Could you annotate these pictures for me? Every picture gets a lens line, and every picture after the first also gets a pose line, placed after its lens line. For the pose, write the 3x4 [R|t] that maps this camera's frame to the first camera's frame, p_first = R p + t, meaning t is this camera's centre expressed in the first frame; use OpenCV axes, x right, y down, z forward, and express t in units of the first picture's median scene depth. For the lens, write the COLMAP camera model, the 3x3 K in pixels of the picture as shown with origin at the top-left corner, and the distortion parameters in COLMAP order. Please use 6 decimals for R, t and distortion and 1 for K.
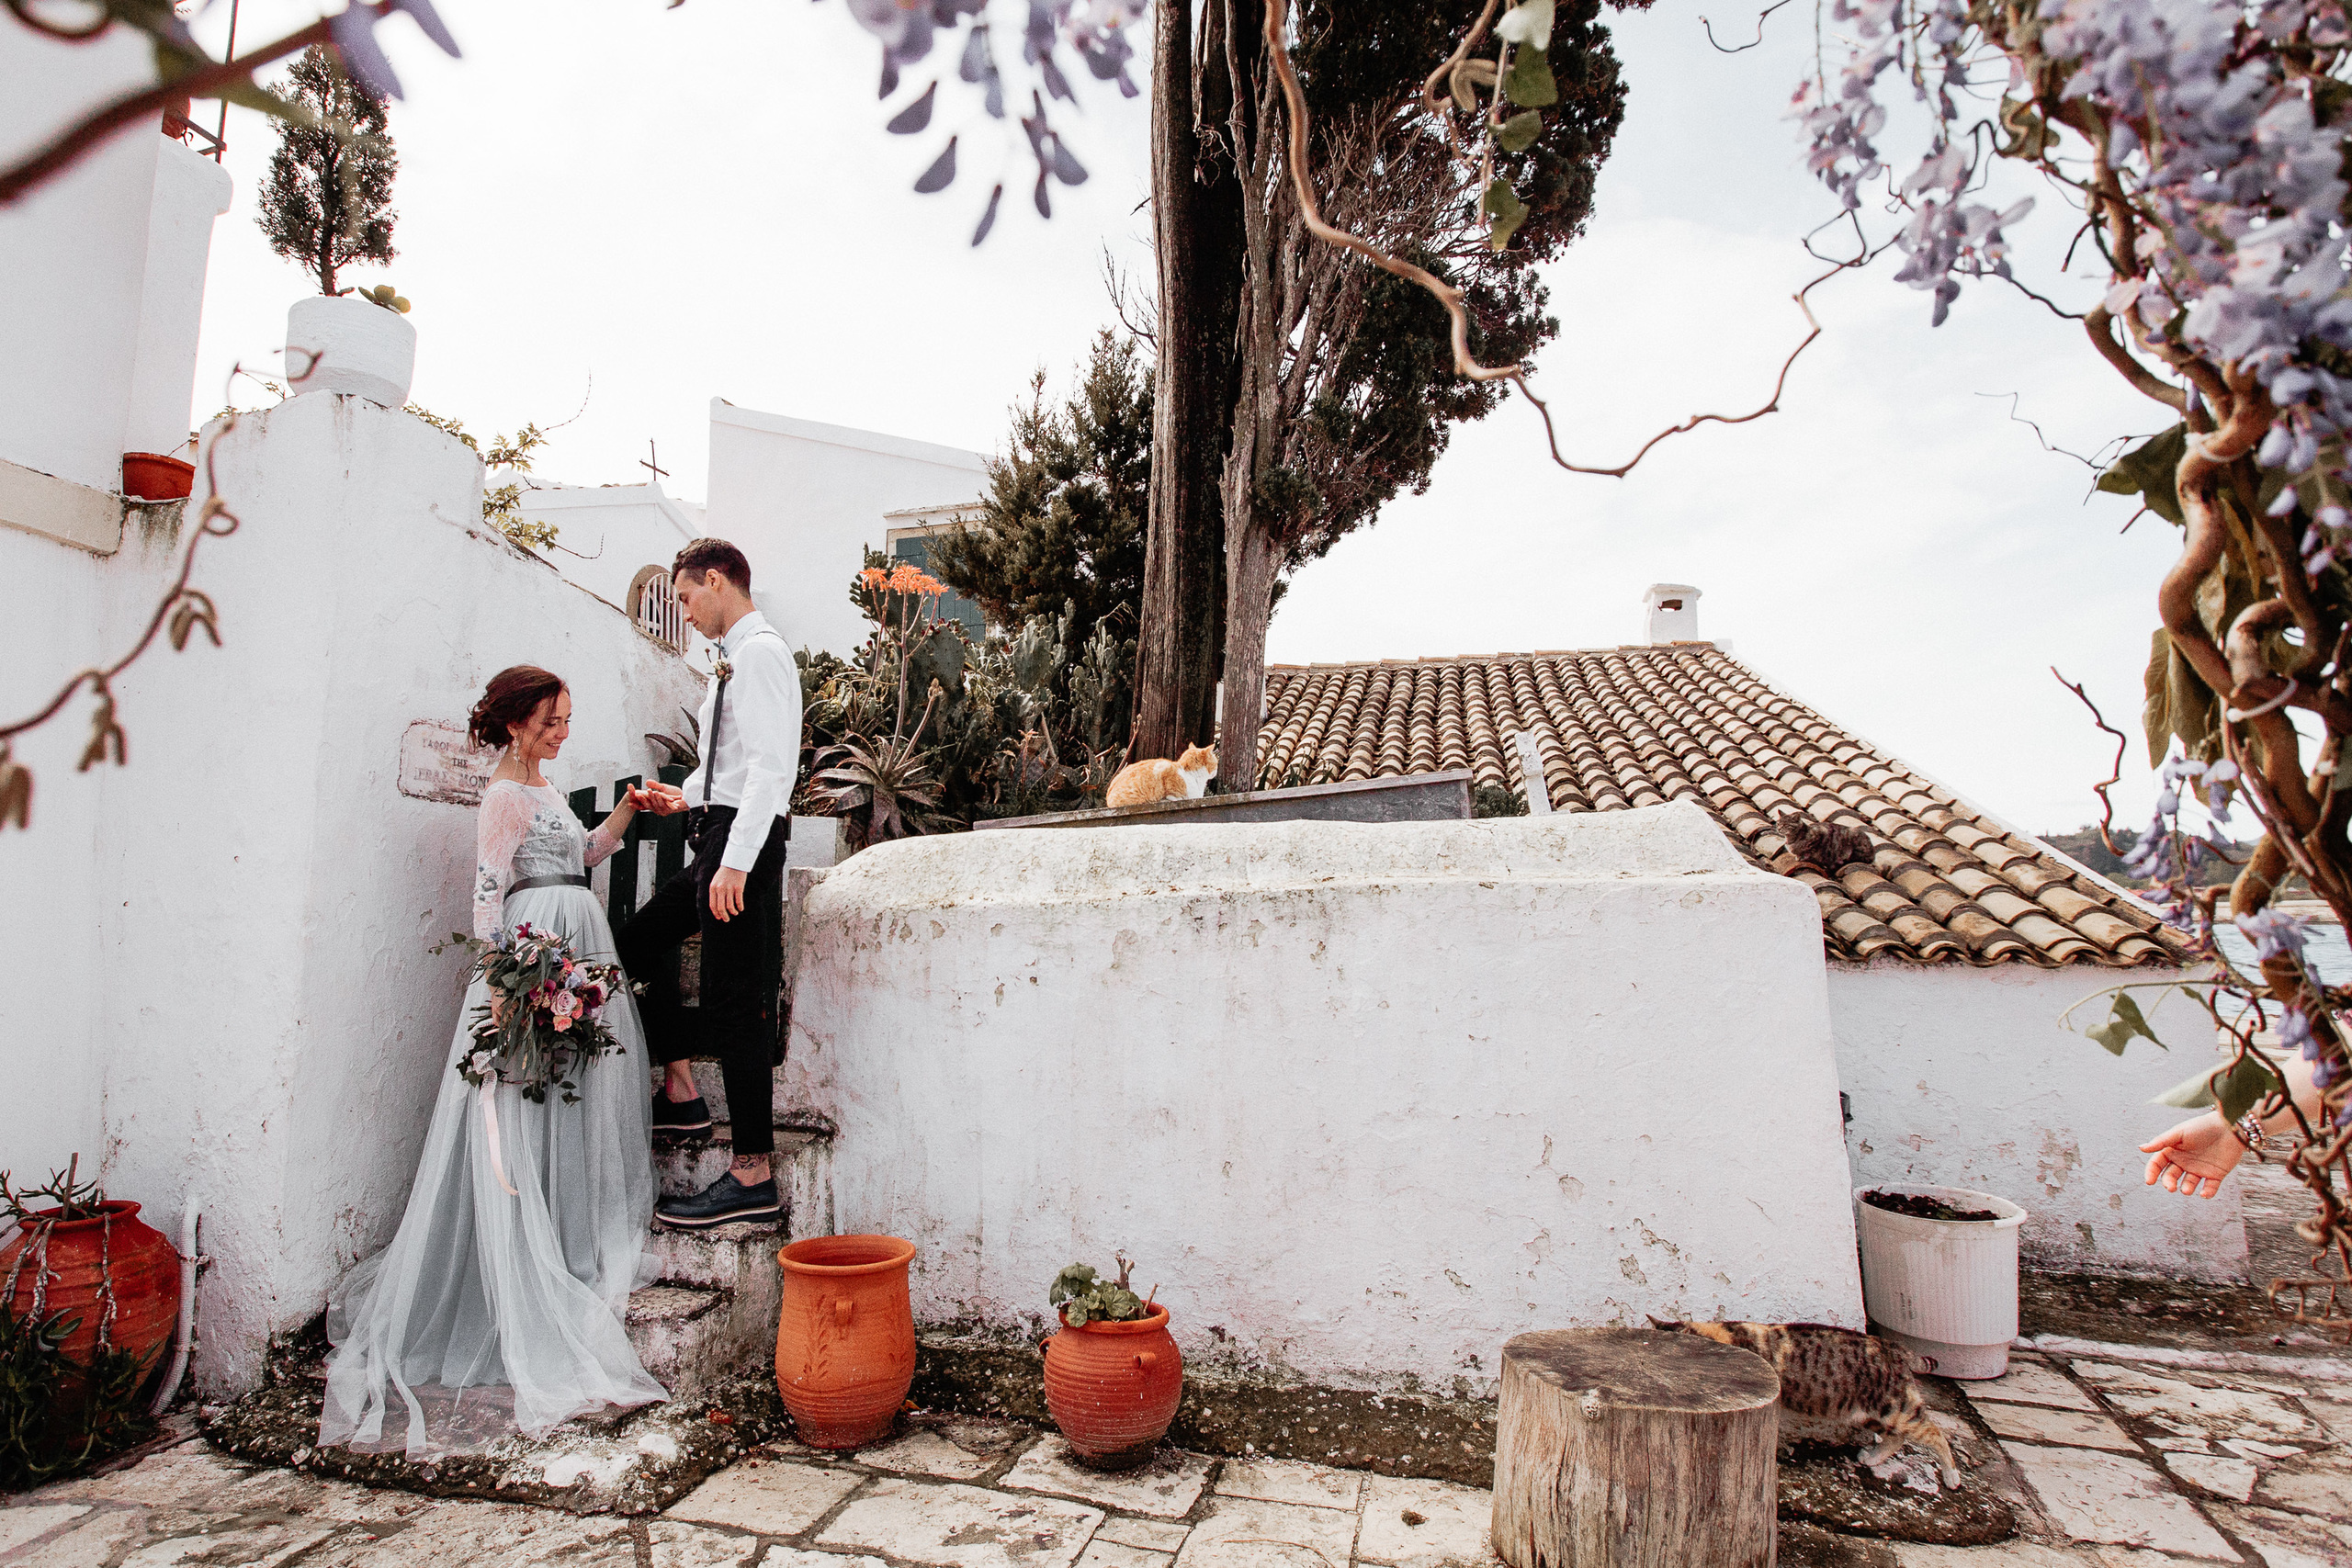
lens RADIAL K [[1417.1, 0, 1062.3], [0, 1417.1, 737.6], [0, 0, 1]] dist [-0.071809, 0.043147]
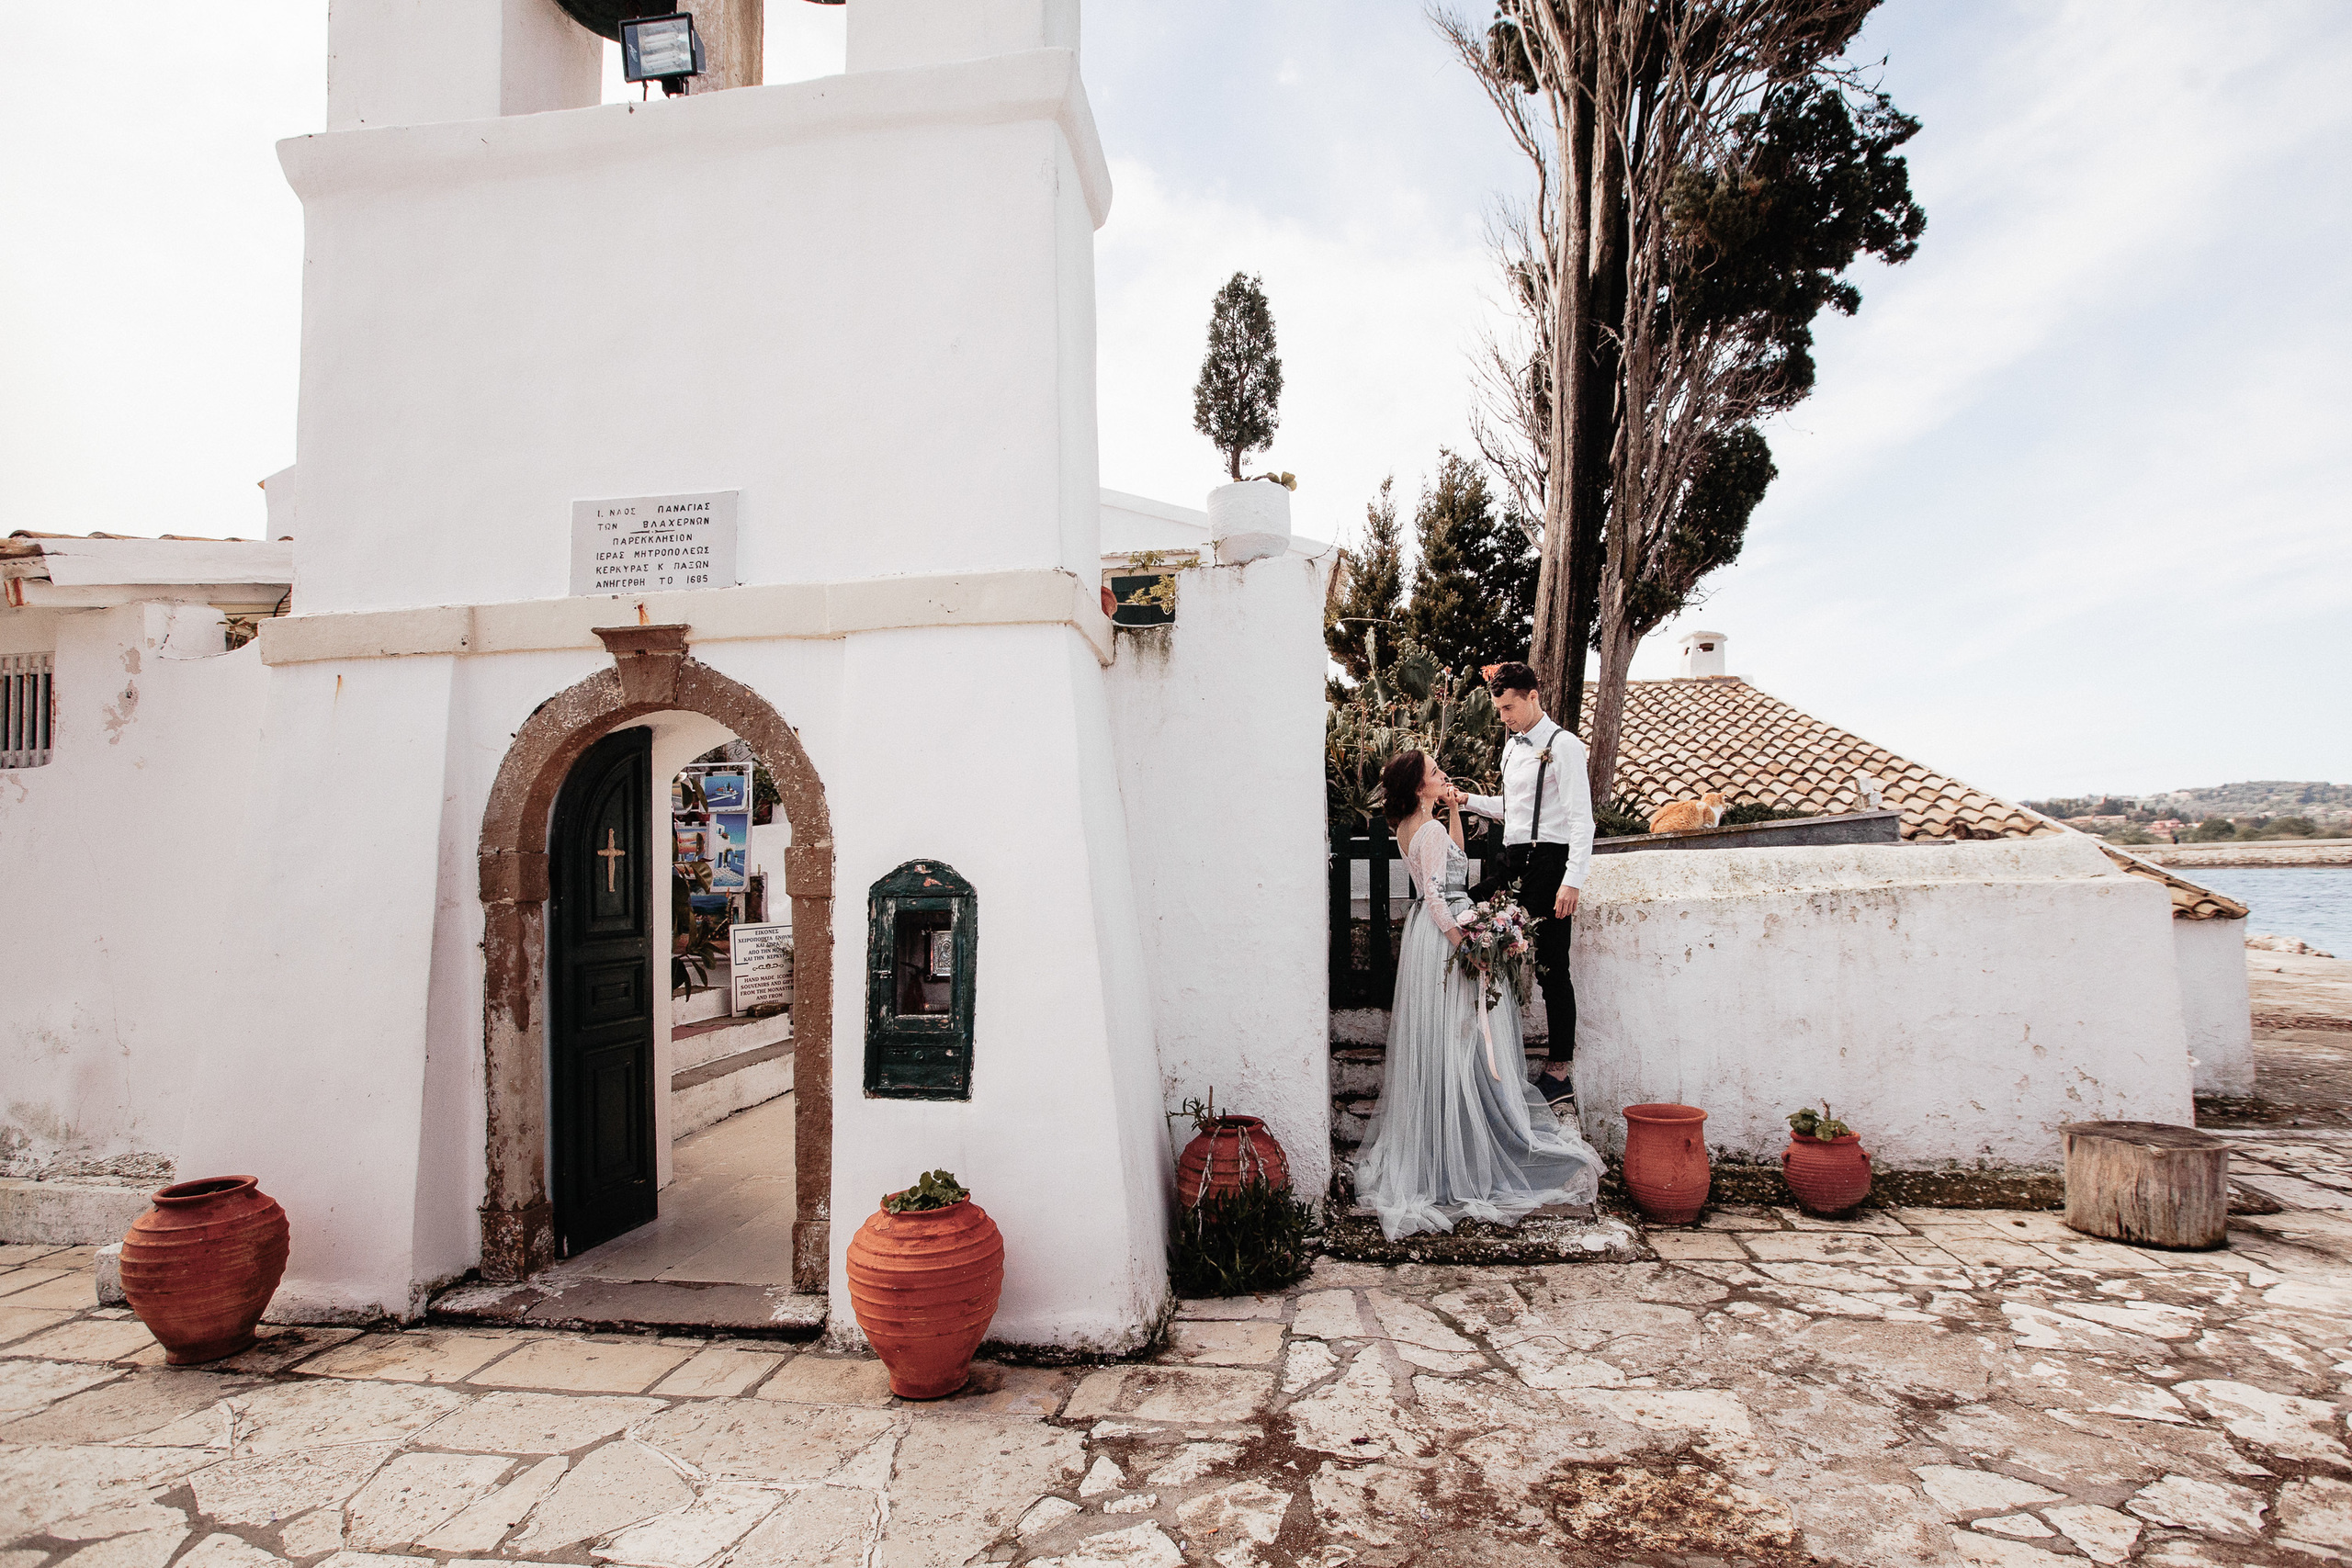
lens RADIAL K [[1302.2, 0, 1170.9], [0, 1302.2, 847.9], [0, 0, 1]] dist [-0.054984, 0.031184]
pose [[0.978211, -0.014831, 0.207082, -1.007515], [-0.007251, 0.994396, 0.105469, -0.099260], [-0.207486, -0.104673, 0.972622, -0.324168]]
